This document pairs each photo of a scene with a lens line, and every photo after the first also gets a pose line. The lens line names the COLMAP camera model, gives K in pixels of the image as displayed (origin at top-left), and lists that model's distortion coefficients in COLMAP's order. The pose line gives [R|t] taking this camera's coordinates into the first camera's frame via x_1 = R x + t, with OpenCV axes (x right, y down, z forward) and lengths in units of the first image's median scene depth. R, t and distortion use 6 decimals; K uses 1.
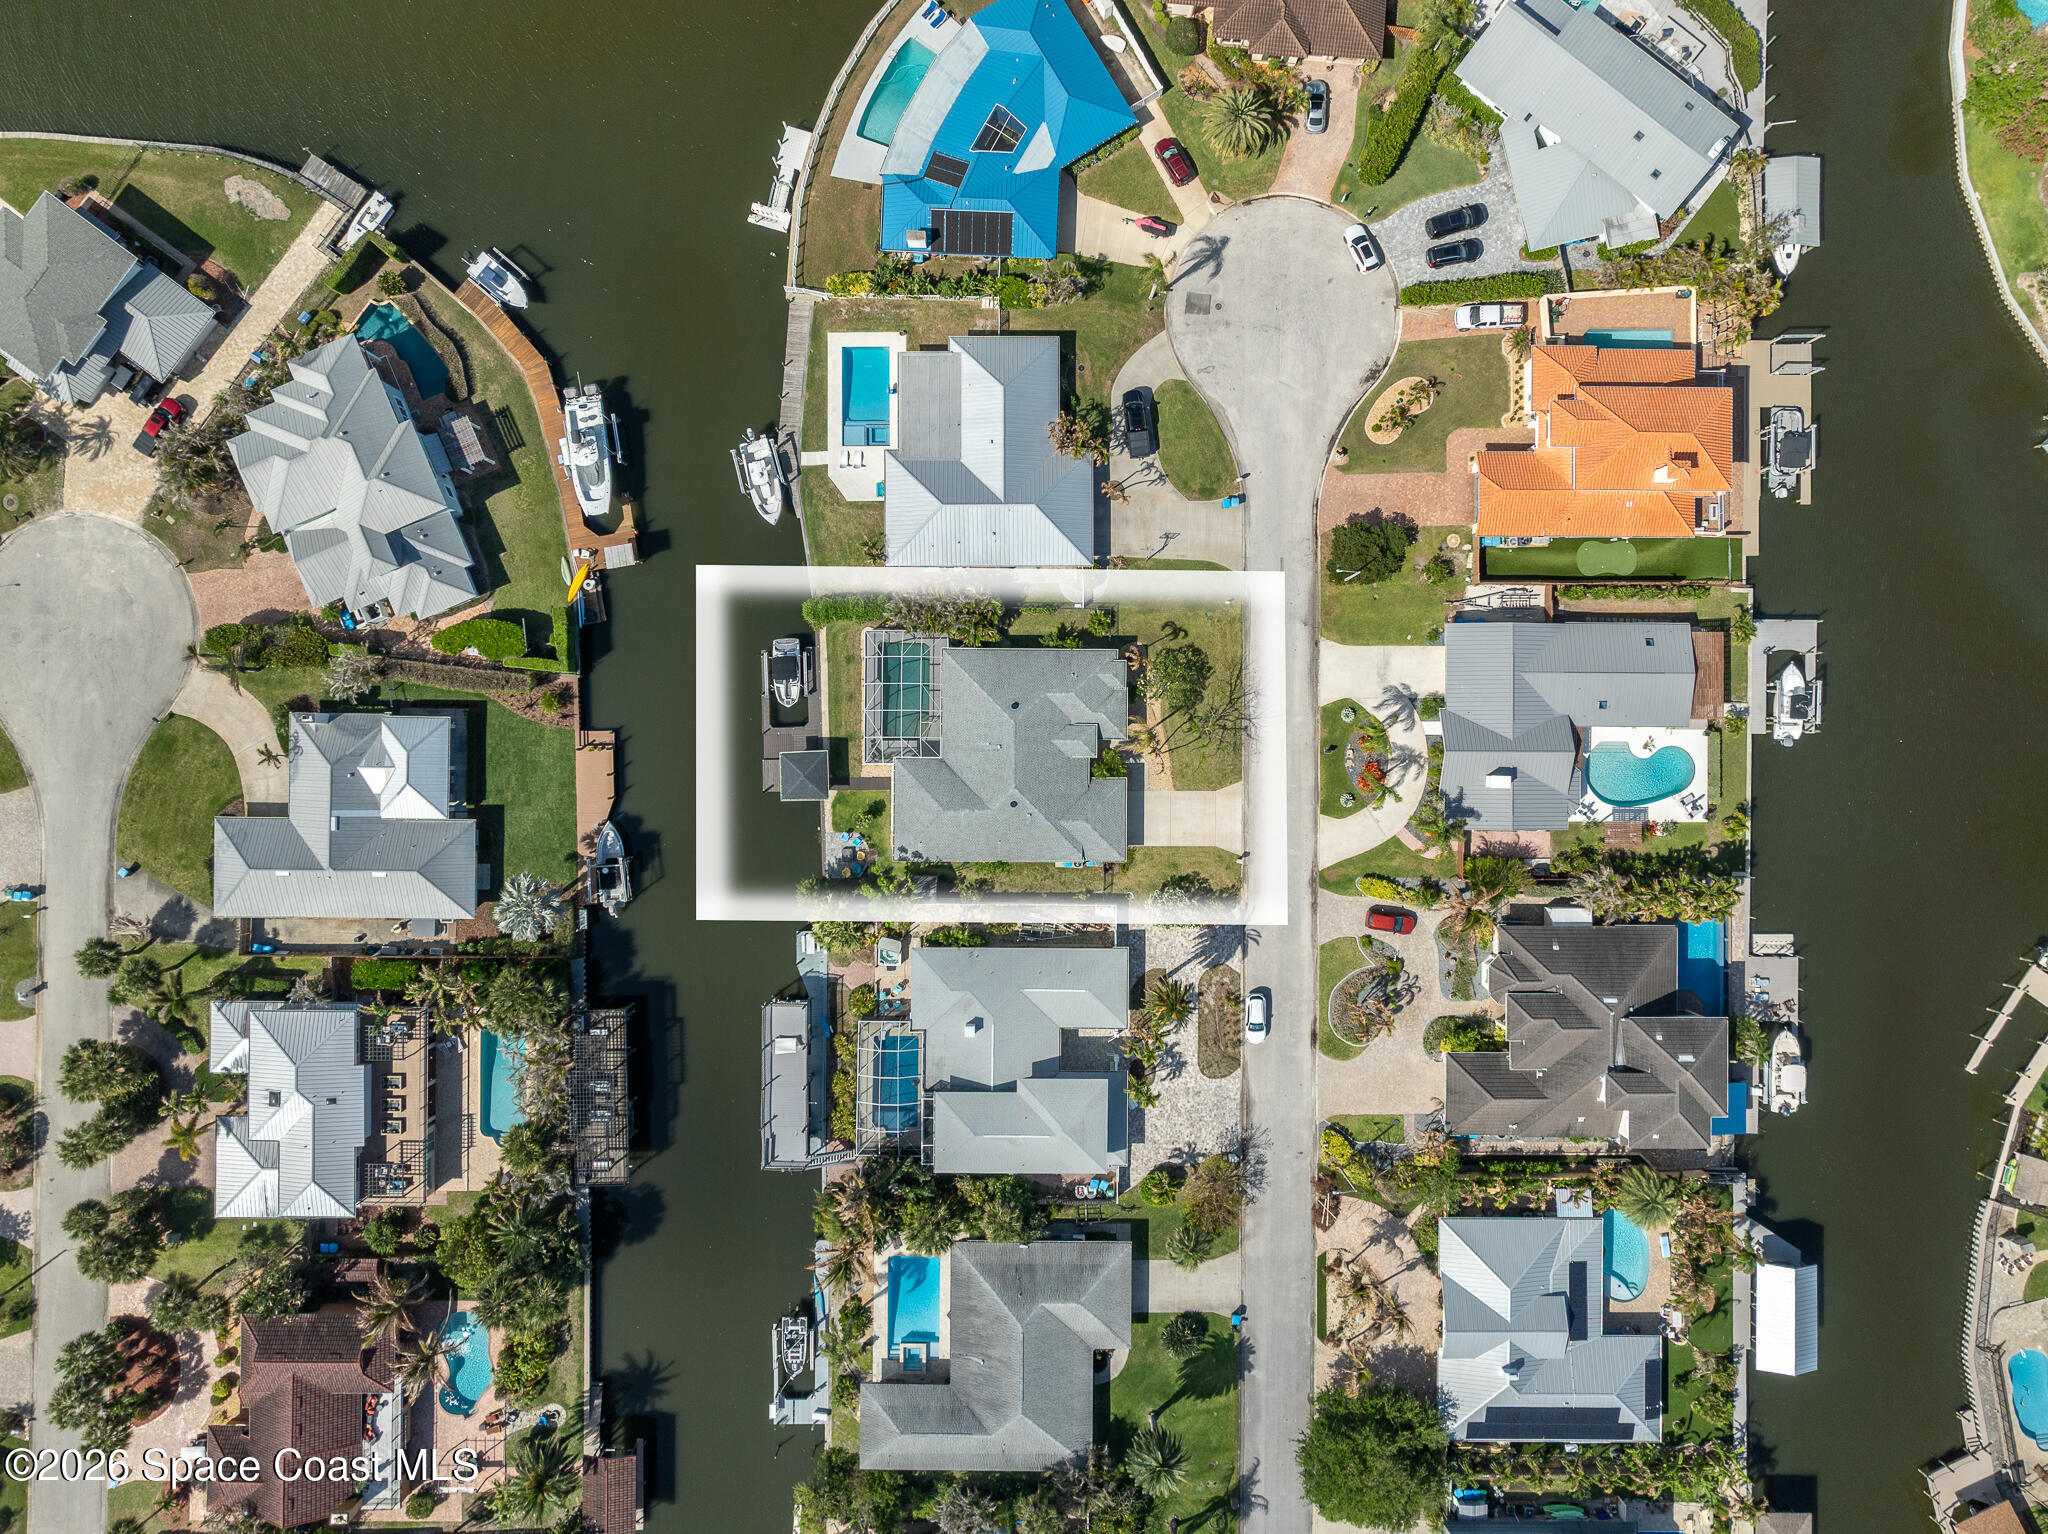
lens RADIAL K [[1429.3, 0, 1024.0], [0, 1429.3, 767.0], [0, 0, 1]] dist [-0.006064, 0.009285]
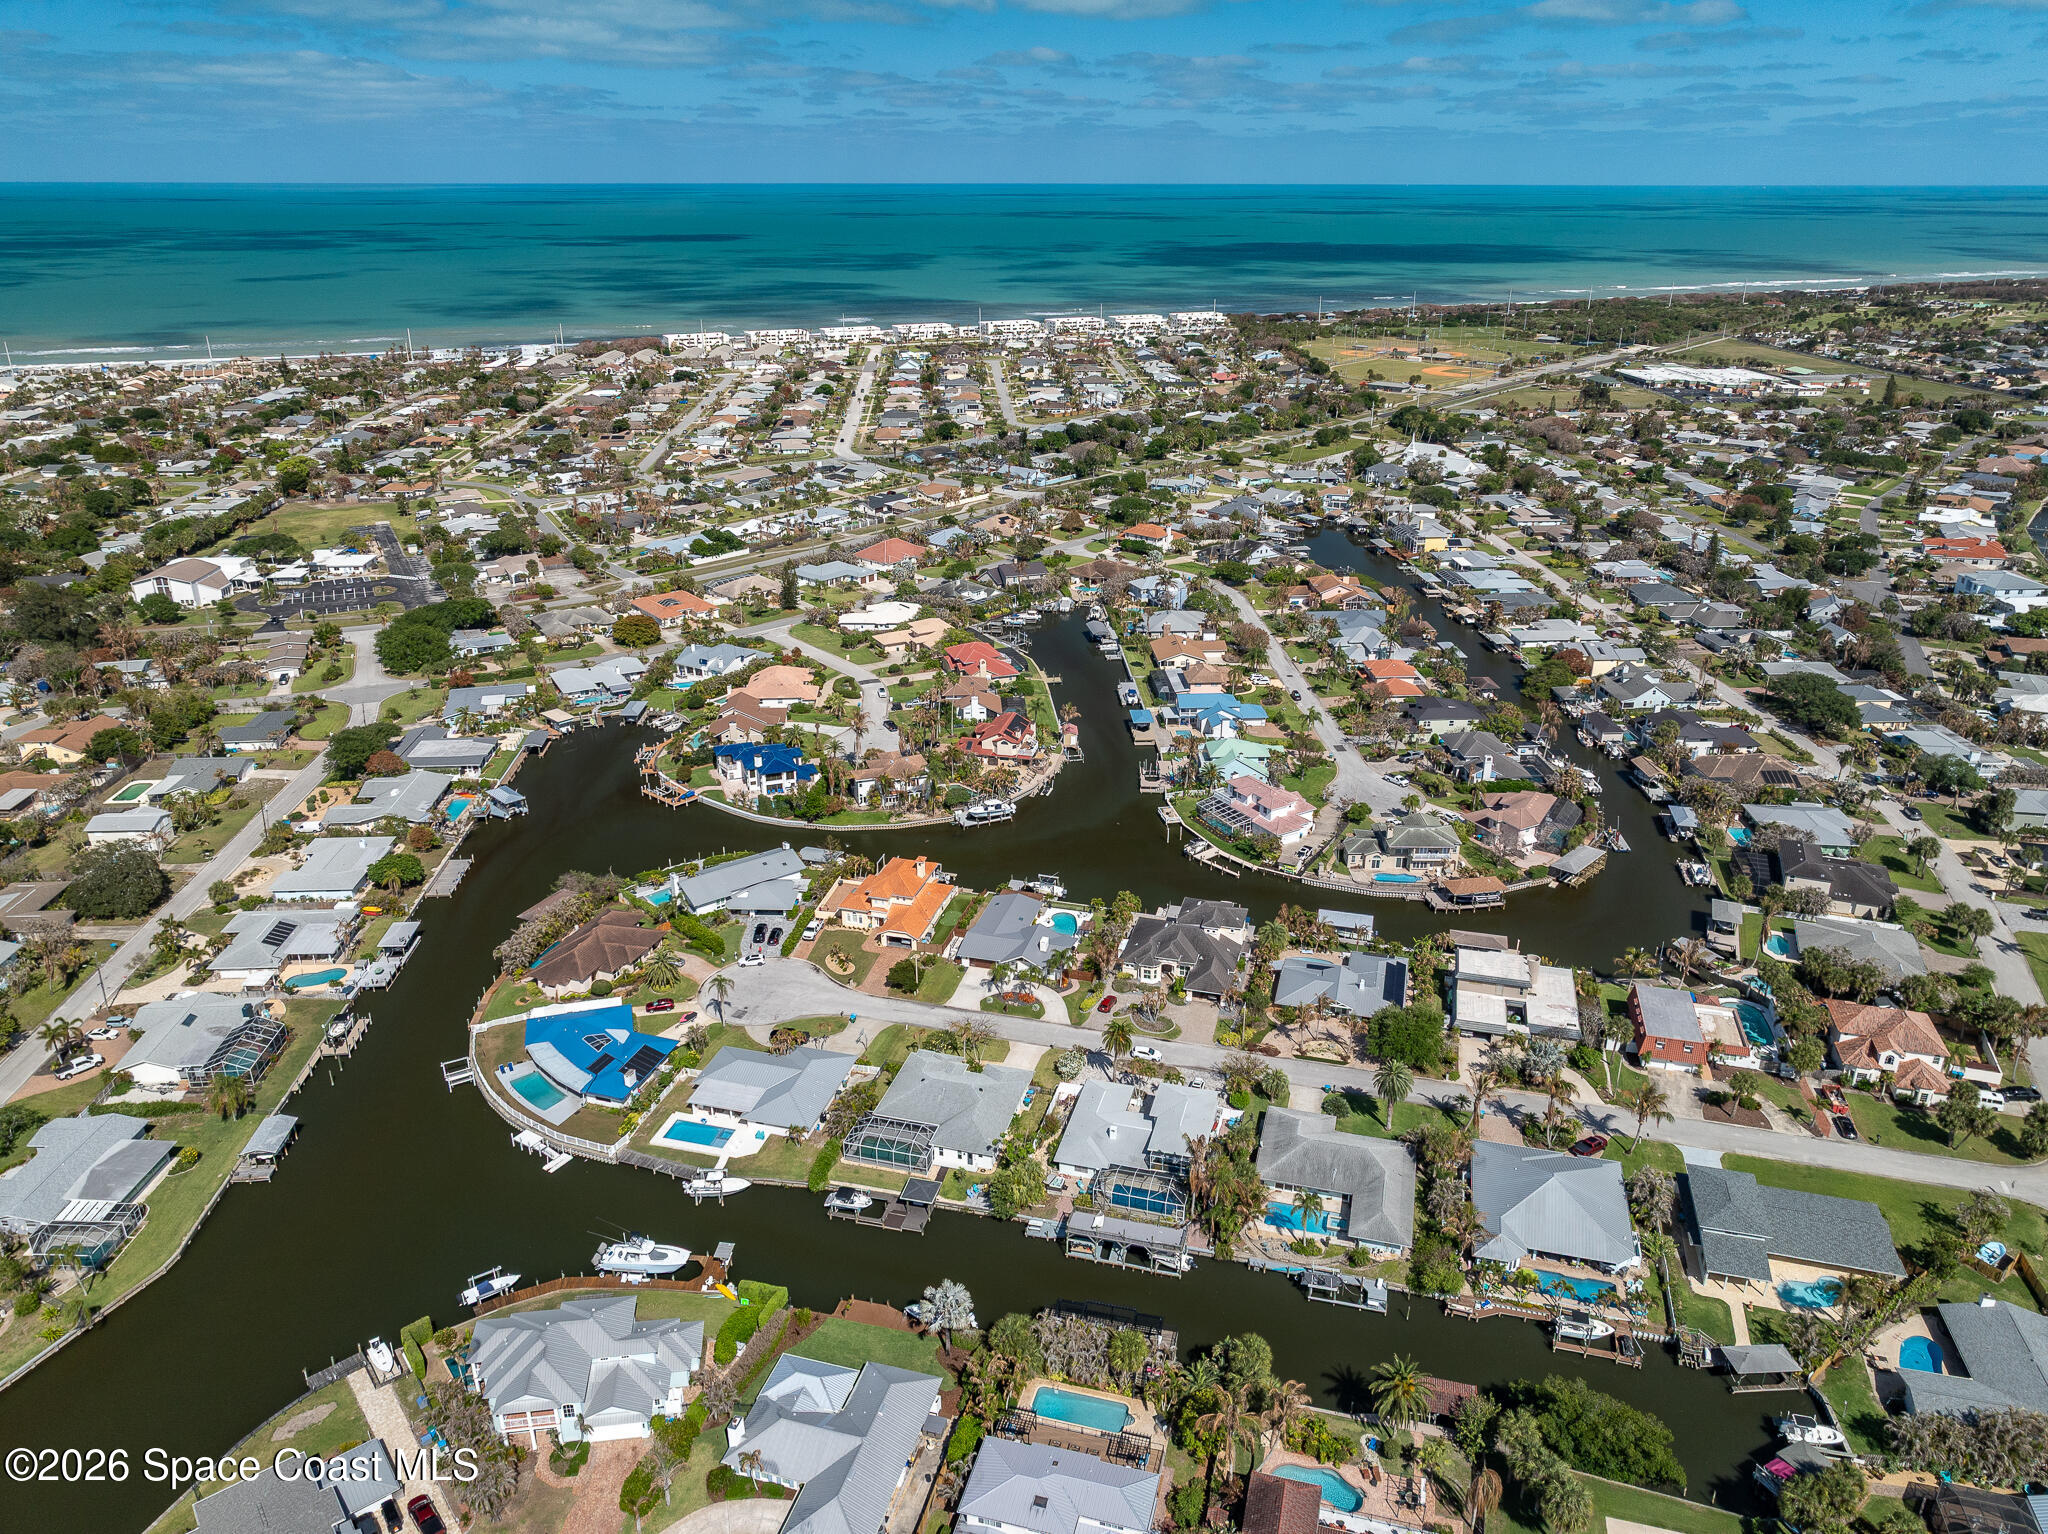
lens RADIAL K [[1429.3, 0, 1024.0], [0, 1429.3, 767.0], [0, 0, 1]] dist [-0.006064, 0.009285]
pose [[0.265041, -0.371402, 0.889839, -1.234684], [0.964221, 0.107401, -0.242368, 0.404480], [-0.005554, 0.922240, 0.386579, 0.043807]]
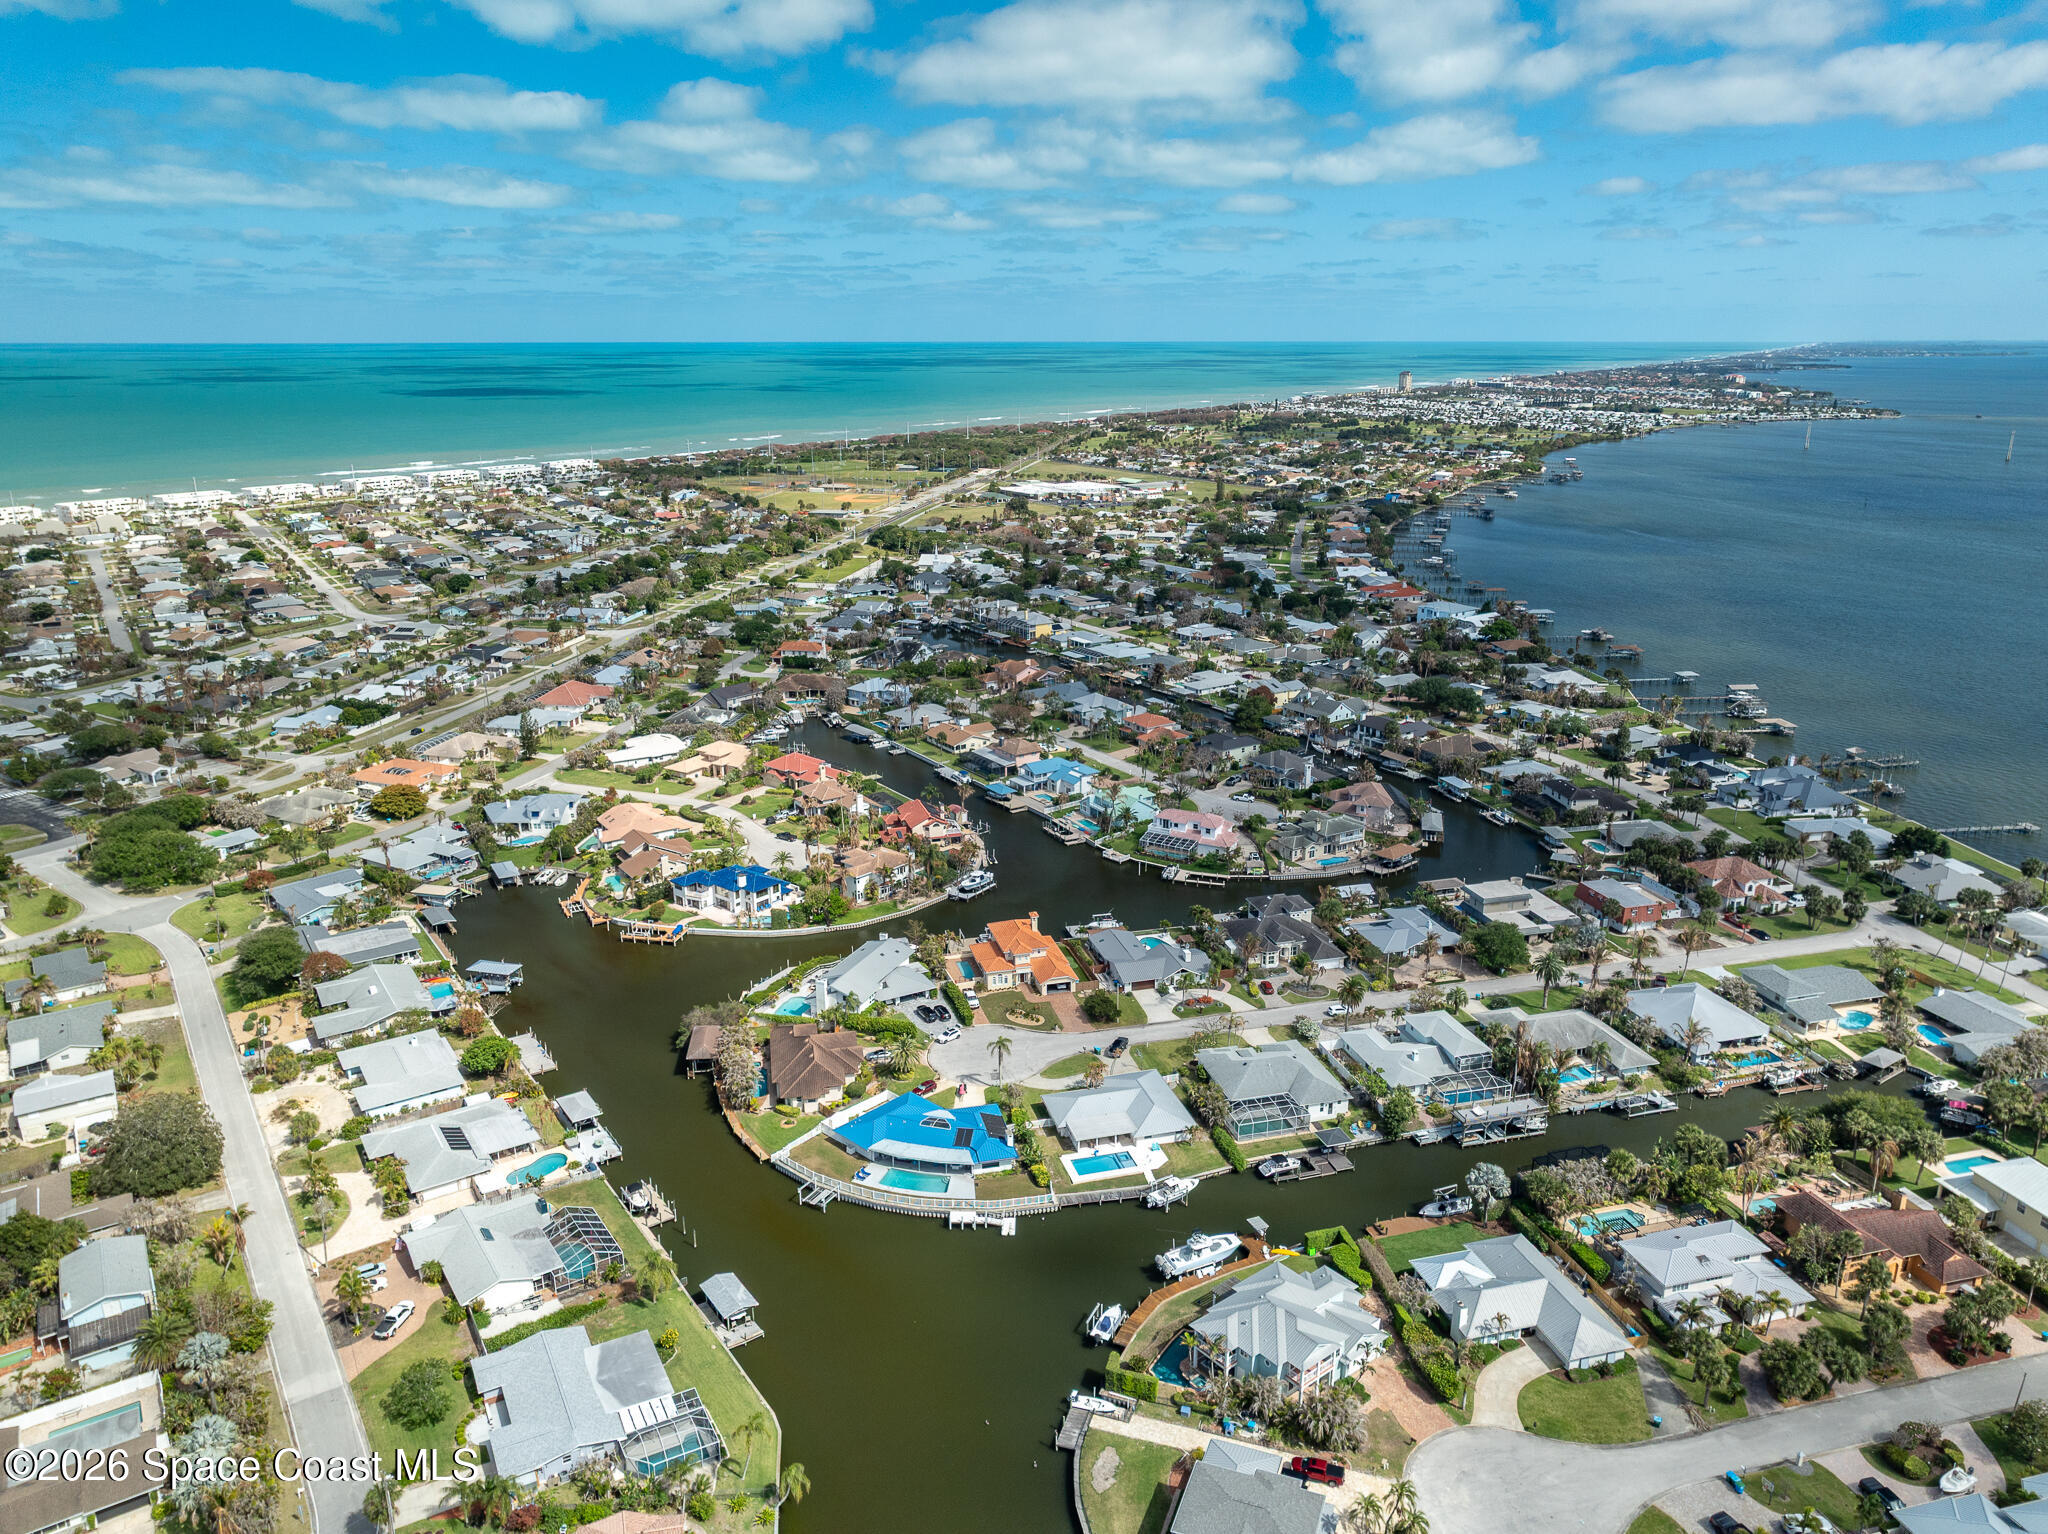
lens RADIAL K [[1429.3, 0, 1024.0], [0, 1429.3, 767.0], [0, 0, 1]] dist [-0.006064, 0.009285]
pose [[-0.264434, -0.282366, 0.922141, -1.464606], [0.964390, -0.072243, 0.254428, -0.730060], [-0.005223, 0.956583, 0.291415, 0.091208]]
